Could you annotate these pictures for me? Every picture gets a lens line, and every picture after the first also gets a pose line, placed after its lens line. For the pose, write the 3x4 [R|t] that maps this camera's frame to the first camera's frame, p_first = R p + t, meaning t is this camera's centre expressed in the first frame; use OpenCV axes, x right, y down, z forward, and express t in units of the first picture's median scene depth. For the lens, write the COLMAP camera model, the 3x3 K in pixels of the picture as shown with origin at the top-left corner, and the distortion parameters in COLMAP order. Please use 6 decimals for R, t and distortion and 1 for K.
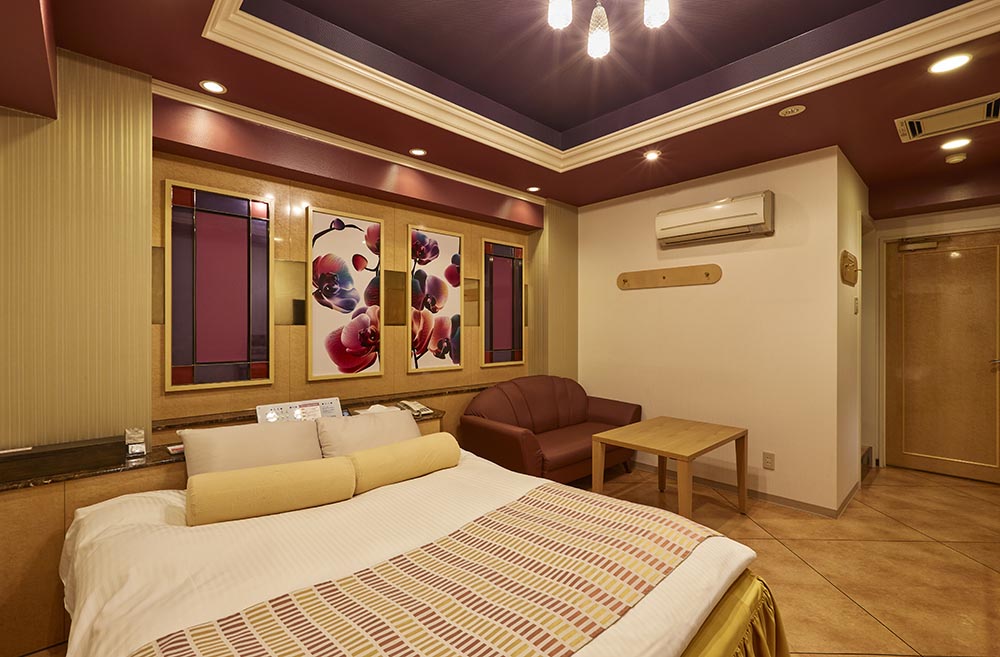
lens RADIAL K [[445.3, 0, 487.4], [0, 445.3, 328.2], [0, 0, 1]] dist [0.001012, 0.000121]
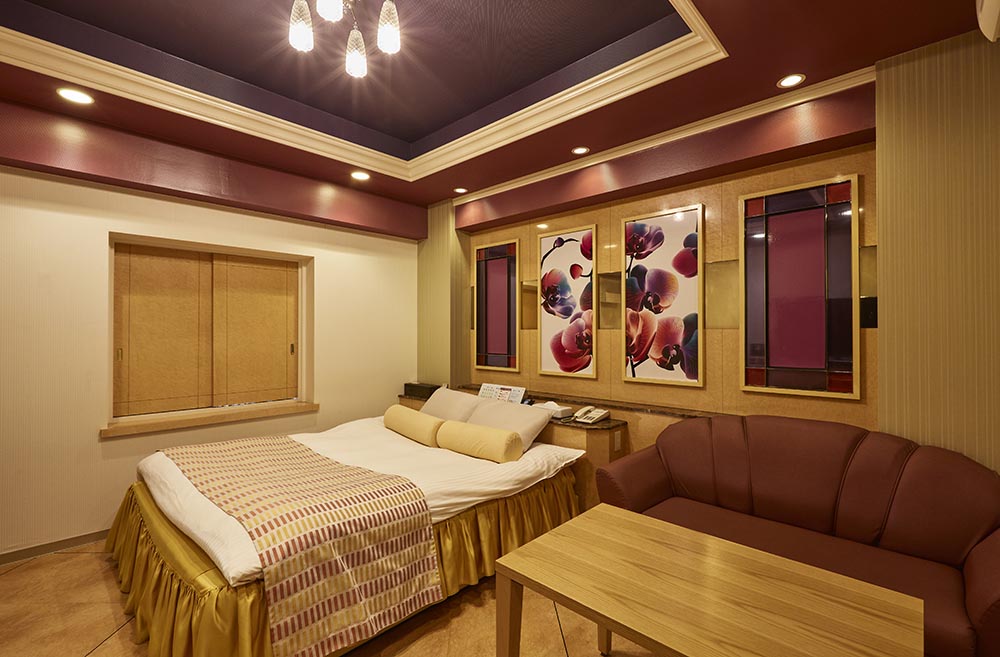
lens RADIAL K [[445.3, 0, 487.4], [0, 445.3, 328.2], [0, 0, 1]] dist [0.001012, 0.000121]
pose [[0.063095, -0.008771, -0.997969, 0.752557], [0.000884, 0.999961, -0.008733, 0.000250], [0.998007, -0.000331, 0.063101, 0.693149]]
